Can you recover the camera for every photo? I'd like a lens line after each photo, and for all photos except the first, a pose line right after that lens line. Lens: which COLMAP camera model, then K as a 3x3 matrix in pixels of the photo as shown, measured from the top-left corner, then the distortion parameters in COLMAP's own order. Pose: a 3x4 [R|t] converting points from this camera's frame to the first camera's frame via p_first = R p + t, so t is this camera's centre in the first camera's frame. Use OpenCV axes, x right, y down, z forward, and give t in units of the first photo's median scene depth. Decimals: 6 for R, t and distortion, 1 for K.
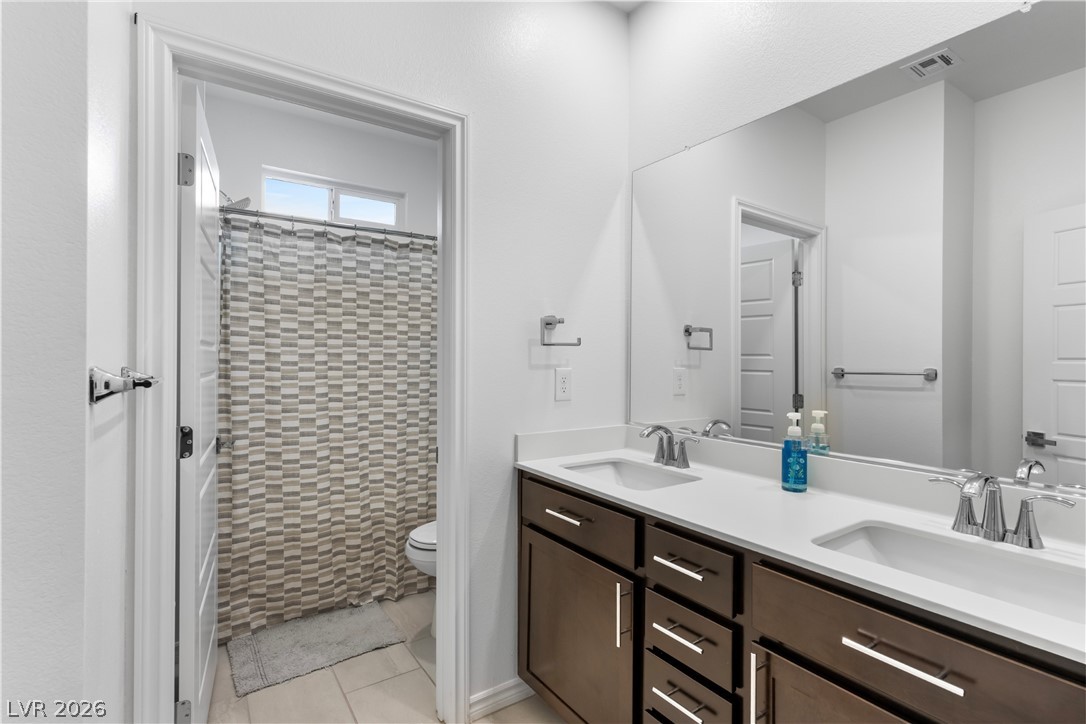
lens RADIAL K [[508.9, 0, 540.9], [0, 508.9, 358.1], [0, 0, 1]] dist [-0.002068, -0.000306]
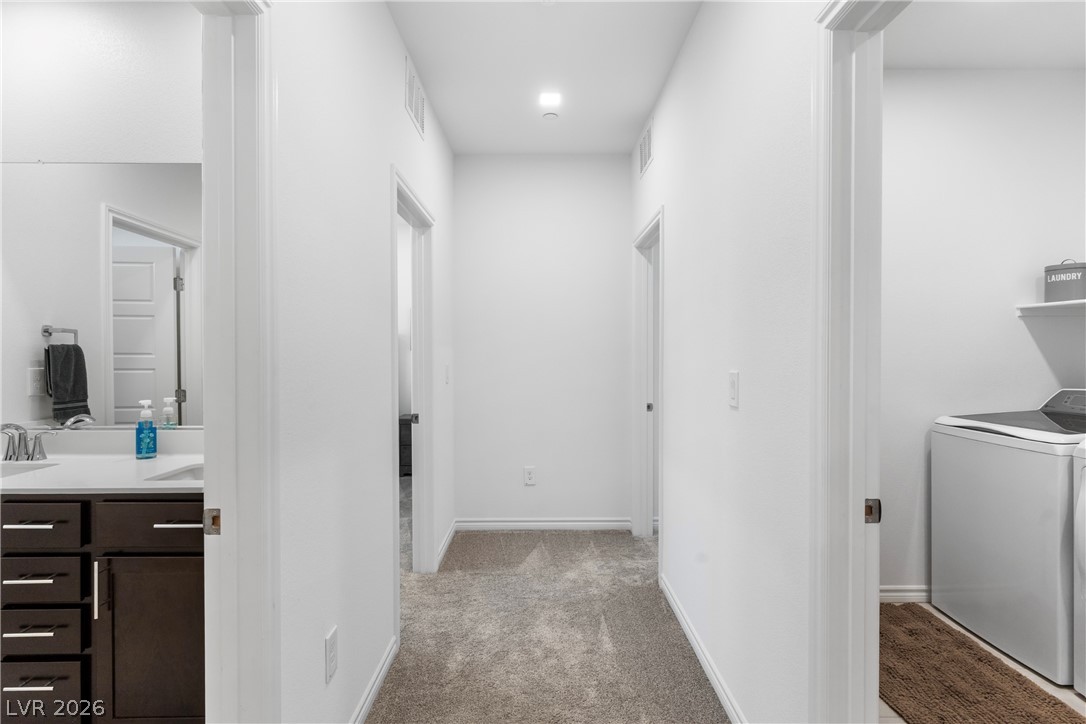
lens RADIAL K [[561.5, 0, 547.1], [0, 561.5, 358.9], [0, 0, 1]] dist [0.003273, 0.000934]
pose [[0.549870, -0.010861, 0.835179, -0.151063], [0.003234, 0.999936, 0.010875, -0.012726], [-0.835244, -0.003279, 0.549870, -0.678655]]
